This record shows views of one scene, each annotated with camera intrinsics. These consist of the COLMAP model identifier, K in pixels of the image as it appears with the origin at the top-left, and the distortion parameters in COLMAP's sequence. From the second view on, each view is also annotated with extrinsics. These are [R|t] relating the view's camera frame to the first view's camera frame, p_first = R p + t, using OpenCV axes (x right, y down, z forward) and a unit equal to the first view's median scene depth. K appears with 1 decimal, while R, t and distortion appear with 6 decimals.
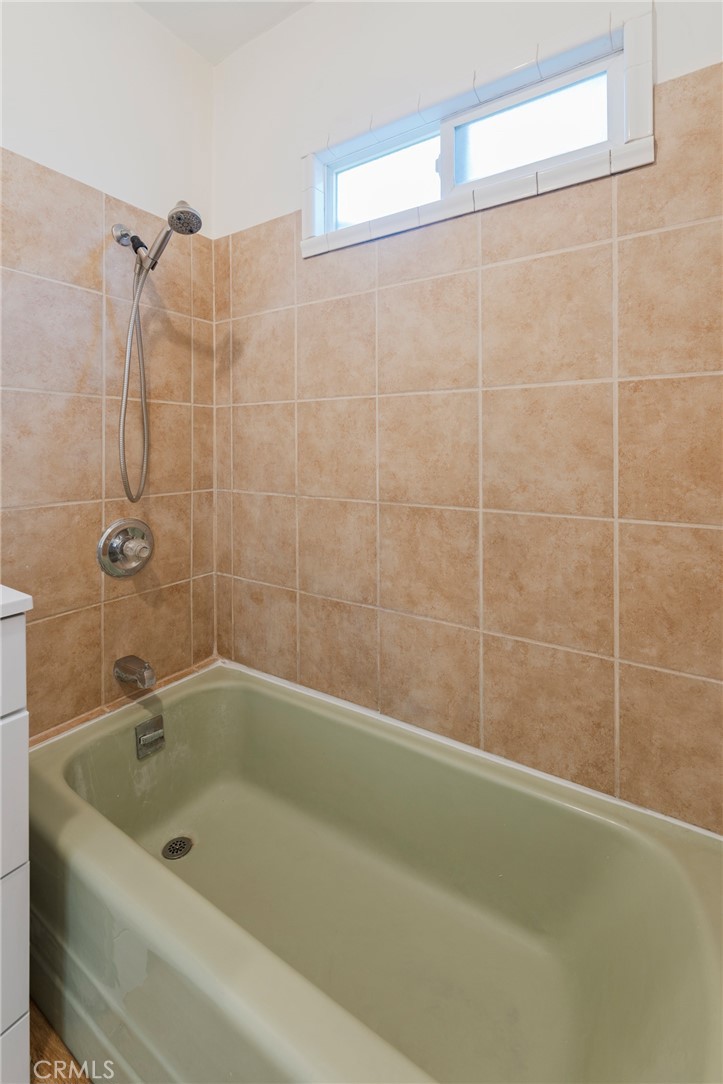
lens RADIAL K [[481.4, 0, 363.0], [0, 481.4, 456.7], [0, 0, 1]] dist [-0.002433, -0.000467]
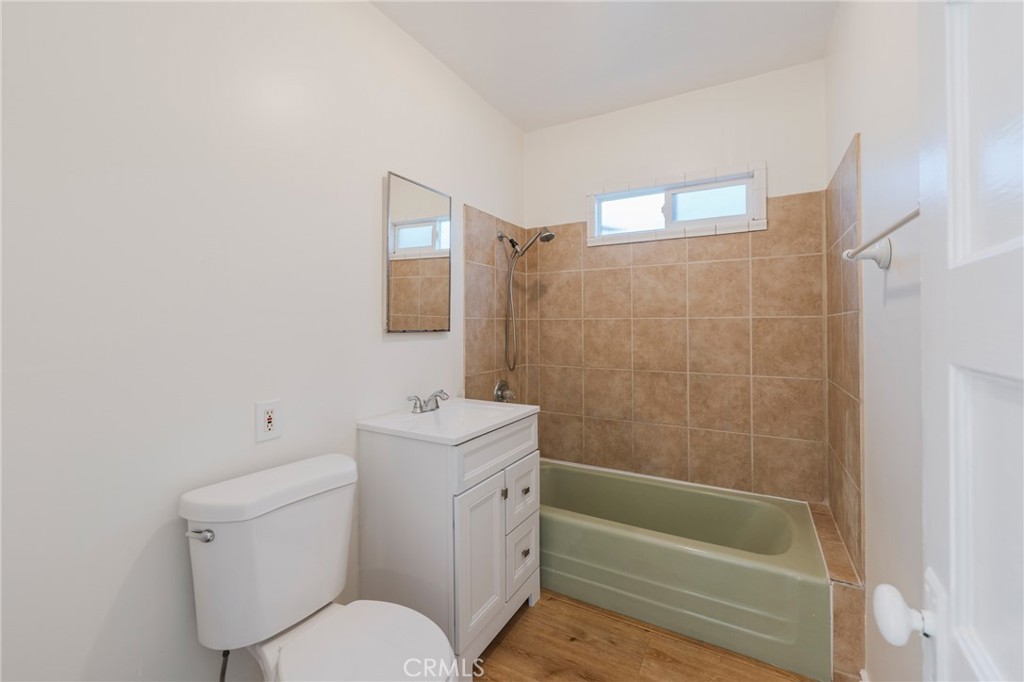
lens RADIAL K [[415.4, 0, 512.1], [0, 415.4, 333.8], [0, 0, 1]] dist [0.000449, -0.000003]
pose [[0.998390, -0.004966, 0.056499, -0.636546], [0.005053, 0.999986, -0.001396, -0.065928], [-0.056492, 0.001679, 0.998402, -0.815347]]
